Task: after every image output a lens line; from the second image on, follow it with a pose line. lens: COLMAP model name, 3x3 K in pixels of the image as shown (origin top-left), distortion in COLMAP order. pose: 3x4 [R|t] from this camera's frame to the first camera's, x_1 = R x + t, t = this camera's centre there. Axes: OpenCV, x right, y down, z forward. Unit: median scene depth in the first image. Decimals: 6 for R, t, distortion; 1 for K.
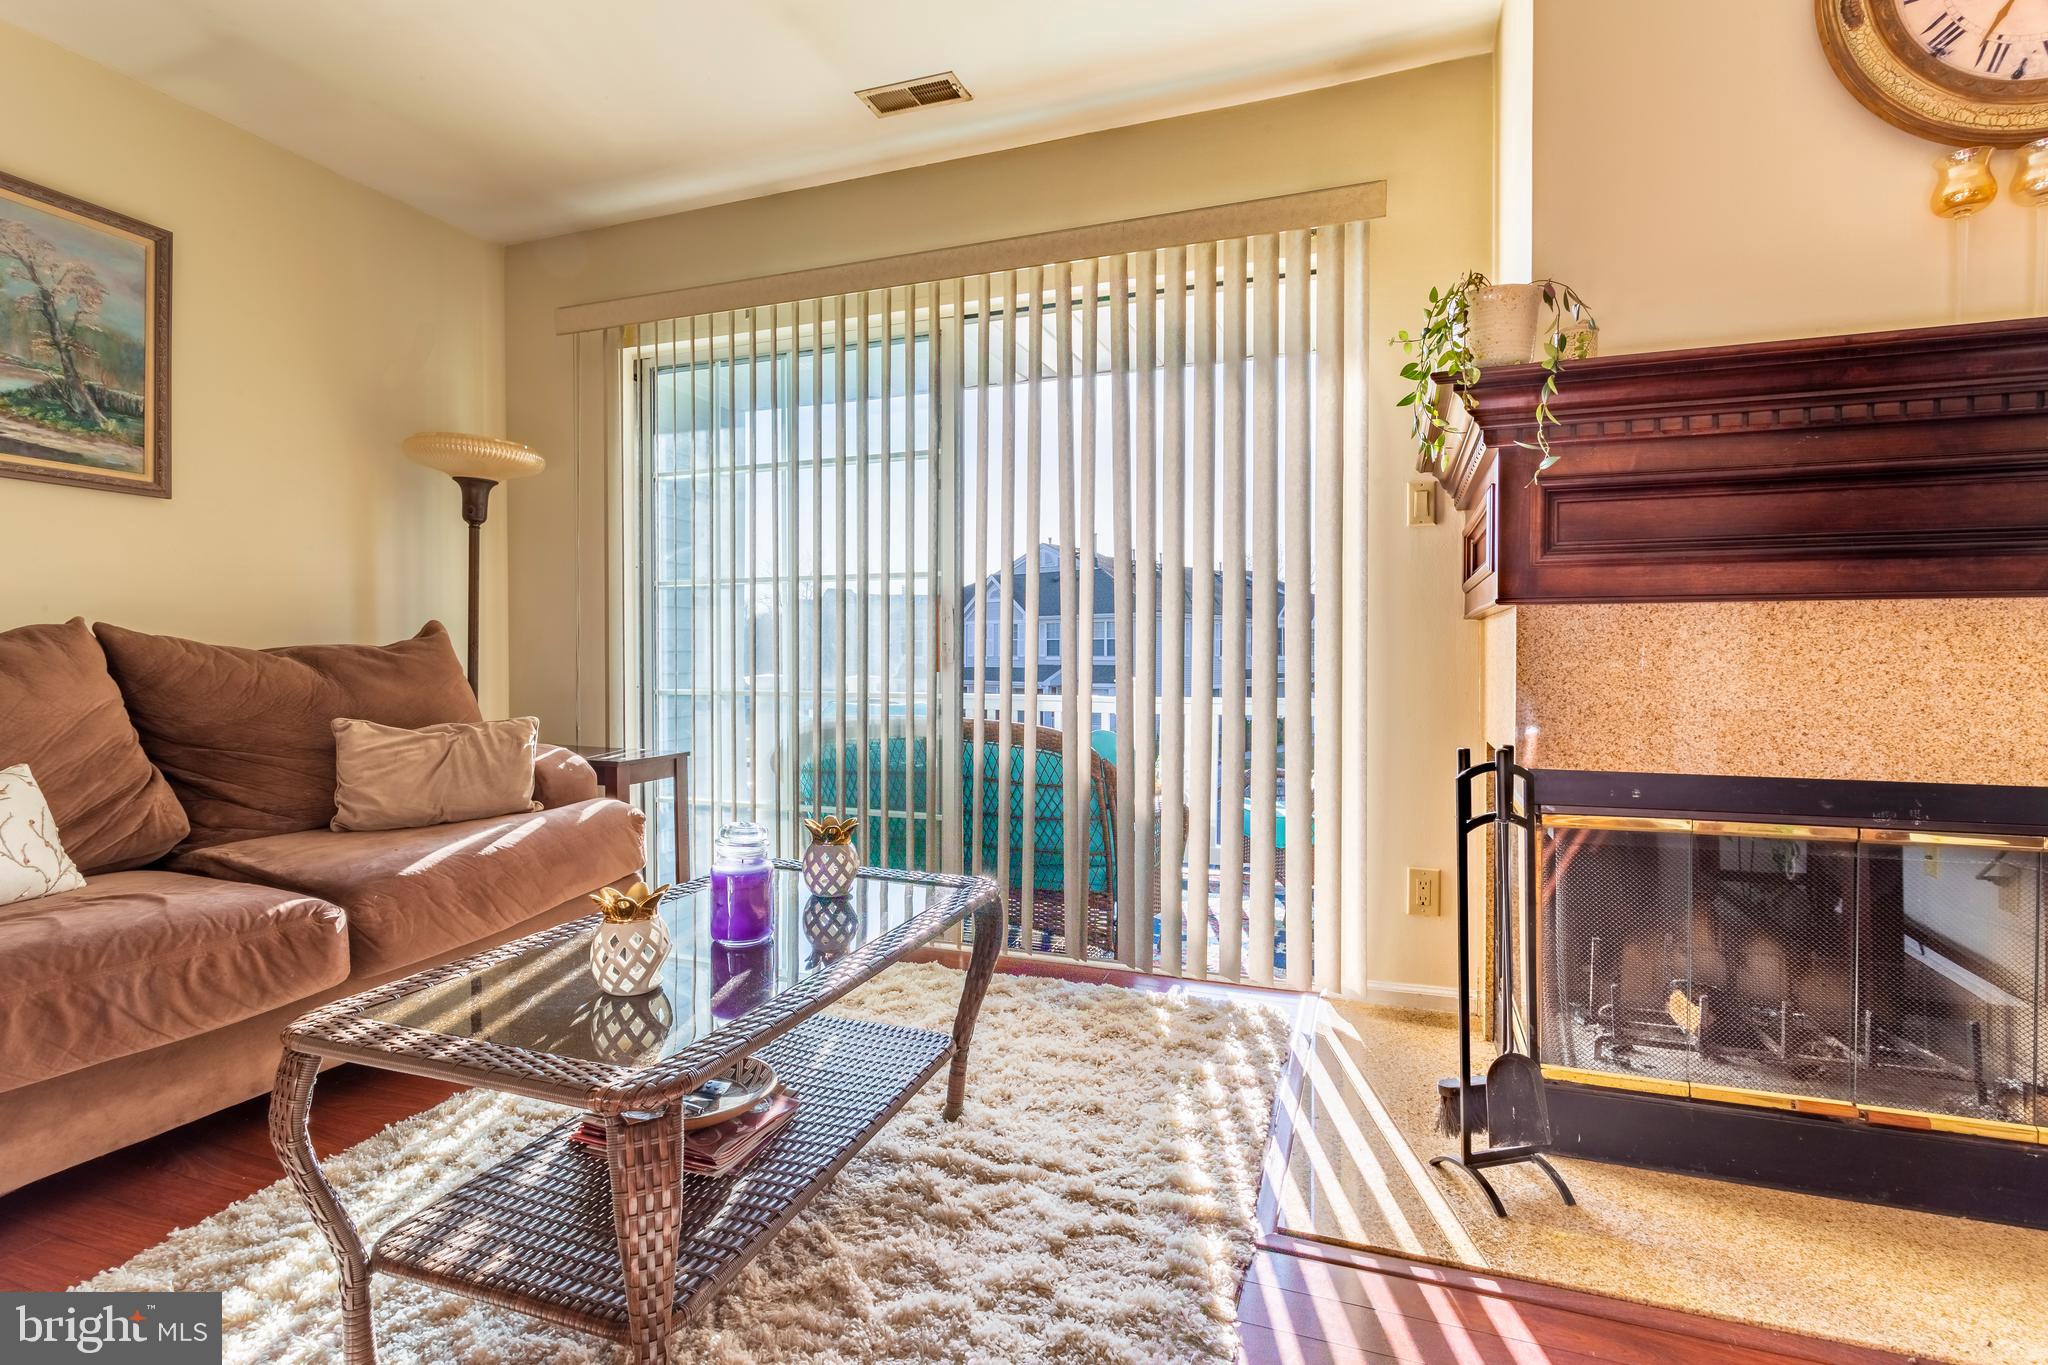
lens RADIAL K [[977.5, 0, 1030.2], [0, 977.5, 668.1], [0, 0, 1]] dist [-0.003481, 0.001920]
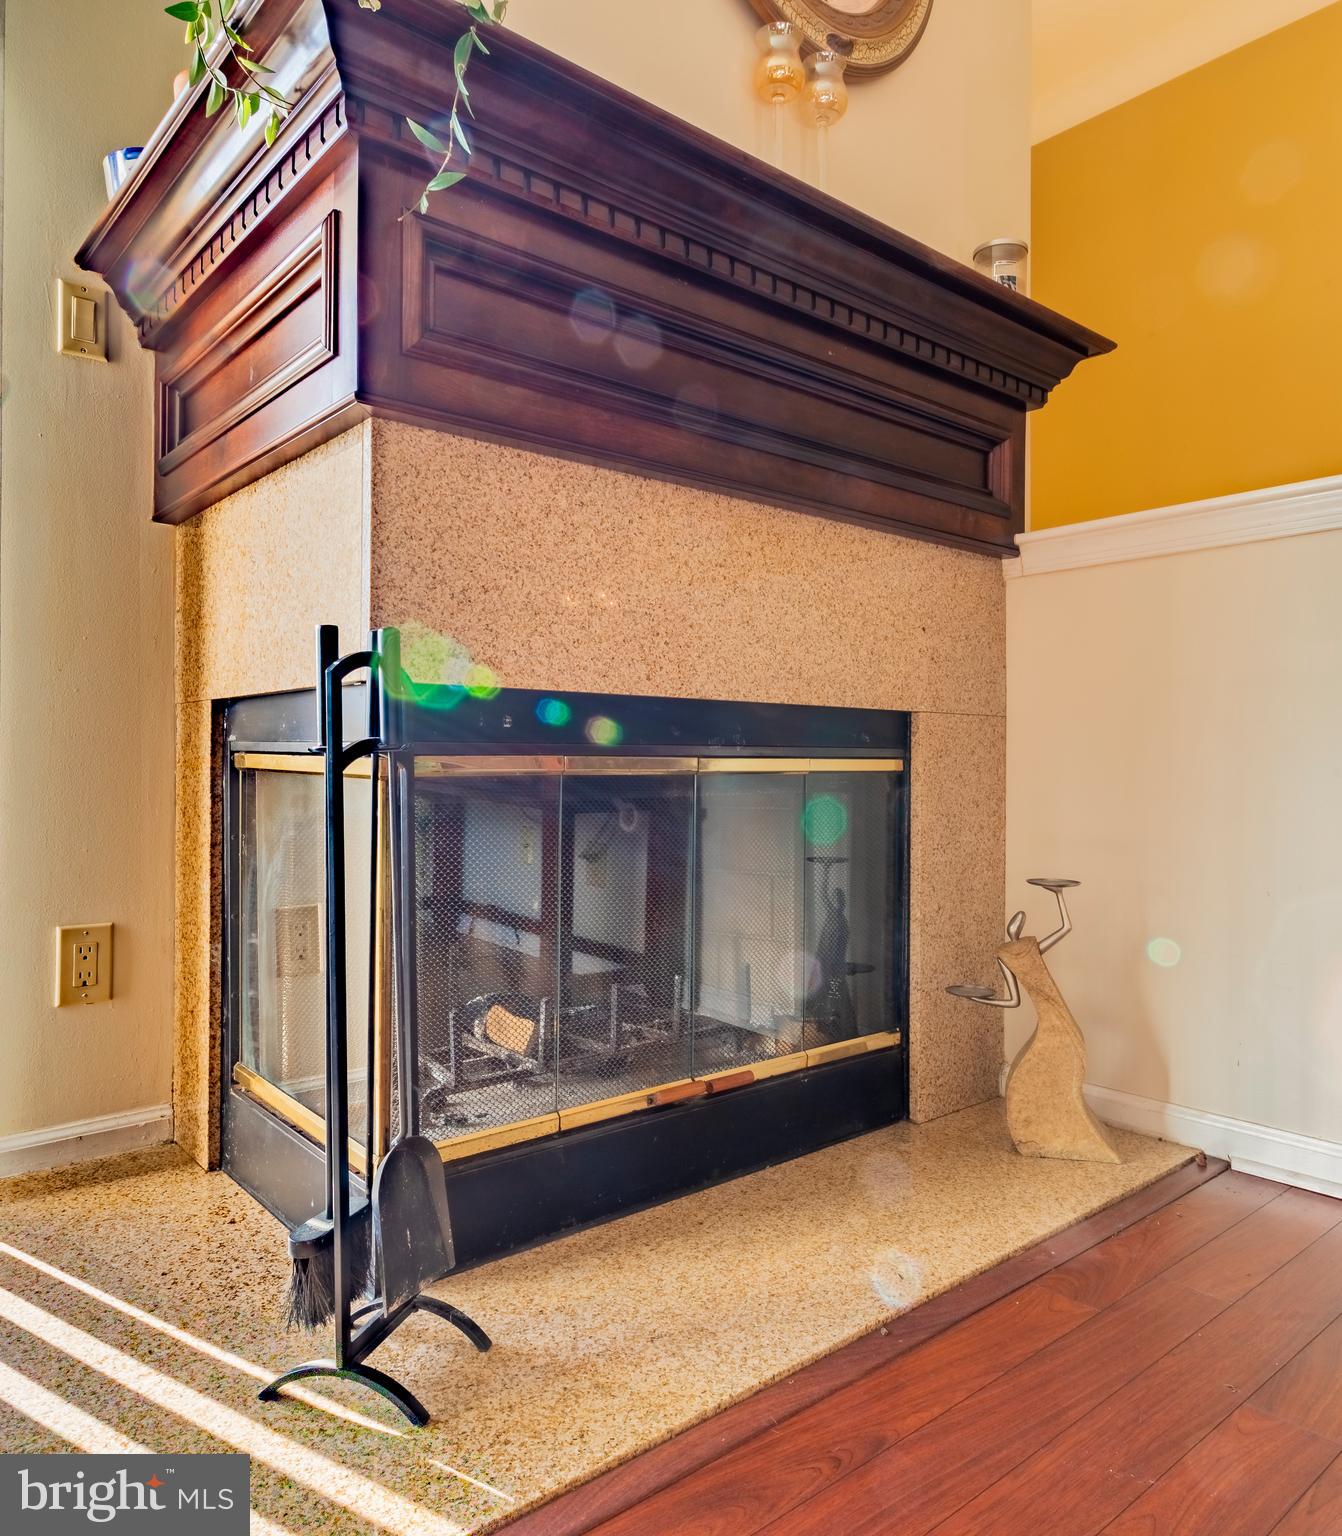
lens RADIAL K [[1083.0, 0, 668.0], [0, 1083.0, 759.1], [0, 0, 1]] dist [0.001456, 0.010220]
pose [[0.493507, 0.011207, 0.869670, -0.004412], [0.010989, 0.999757, -0.019119, 0.178687], [-0.869672, 0.018992, 0.493264, 0.532289]]
